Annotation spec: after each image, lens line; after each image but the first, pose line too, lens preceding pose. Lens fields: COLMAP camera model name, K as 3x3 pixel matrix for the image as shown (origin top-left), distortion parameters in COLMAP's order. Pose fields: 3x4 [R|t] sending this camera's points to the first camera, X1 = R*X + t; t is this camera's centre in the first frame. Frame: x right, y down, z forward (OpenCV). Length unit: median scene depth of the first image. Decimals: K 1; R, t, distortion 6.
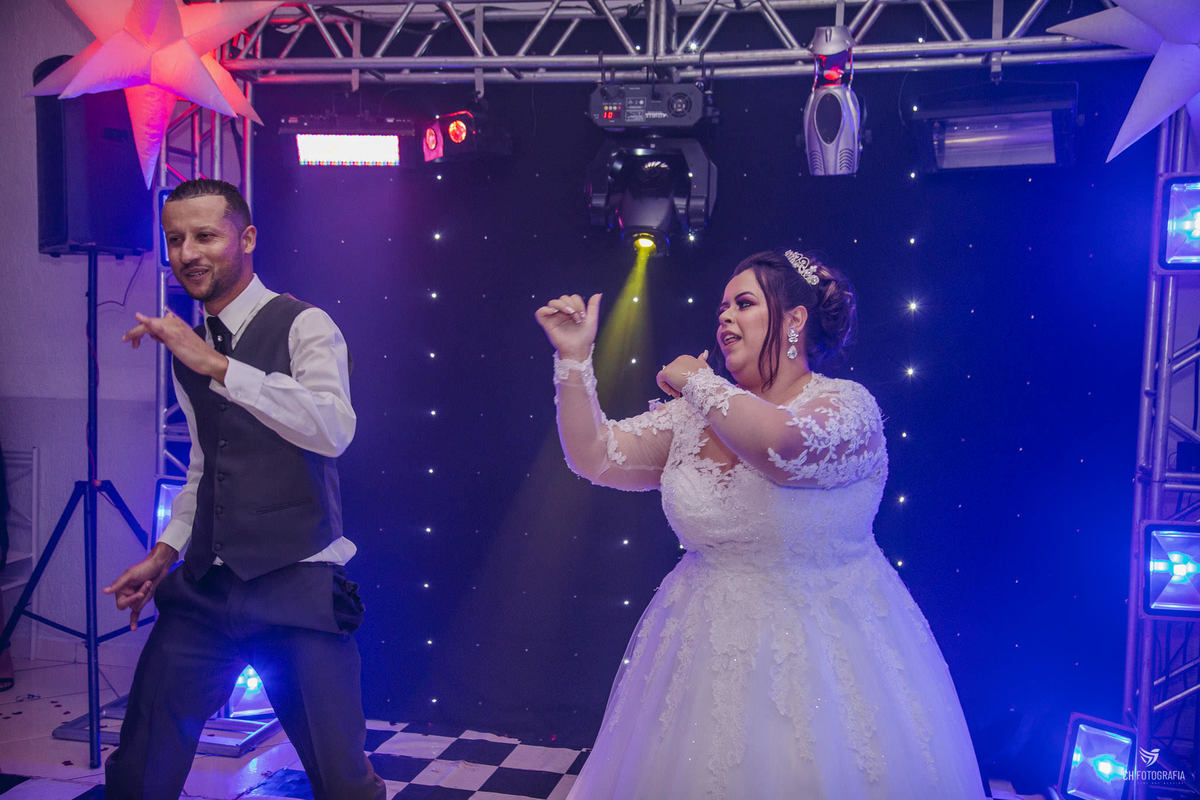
lens RADIAL K [[1184.7, 0, 600.1], [0, 1184.7, 414.6], [0, 0, 1]] dist [0.043467, 0.000000]
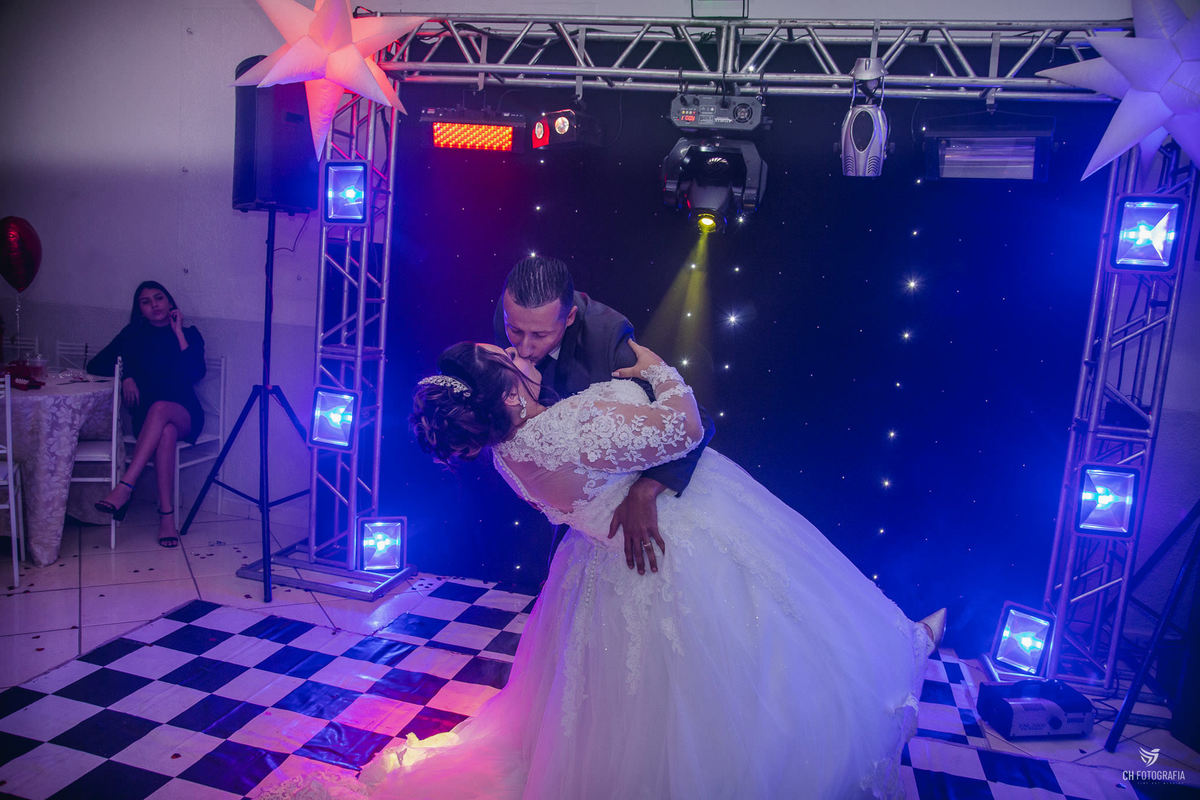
lens RADIAL K [[873.2, 0, 605.8], [0, 873.2, 409.1], [0, 0, 1]] dist [-0.096552, 0.075695]
pose [[0.998602, 0.052791, -0.002628, -0.055727], [-0.052476, 0.996140, 0.070360, -0.005518], [0.006332, -0.070124, 0.997518, 0.065889]]
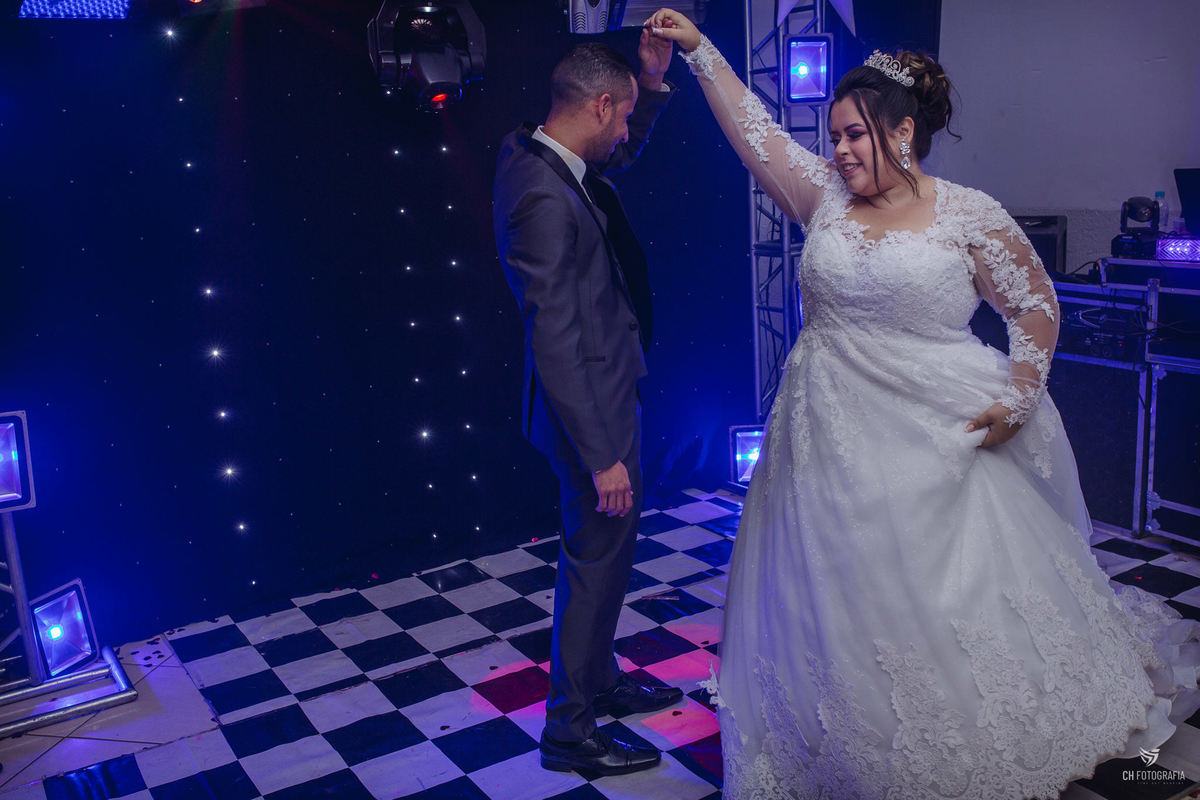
lens RADIAL K [[1160.6, 0, 601.7], [0, 1160.6, 396.2], [0, 0, 1]] dist [-0.029892, 0.000000]
pose [[0.697859, -0.222437, 0.680819, -0.622031], [0.124592, 0.973761, 0.190437, -0.062721], [-0.705316, -0.048073, 0.707261, 0.144258]]
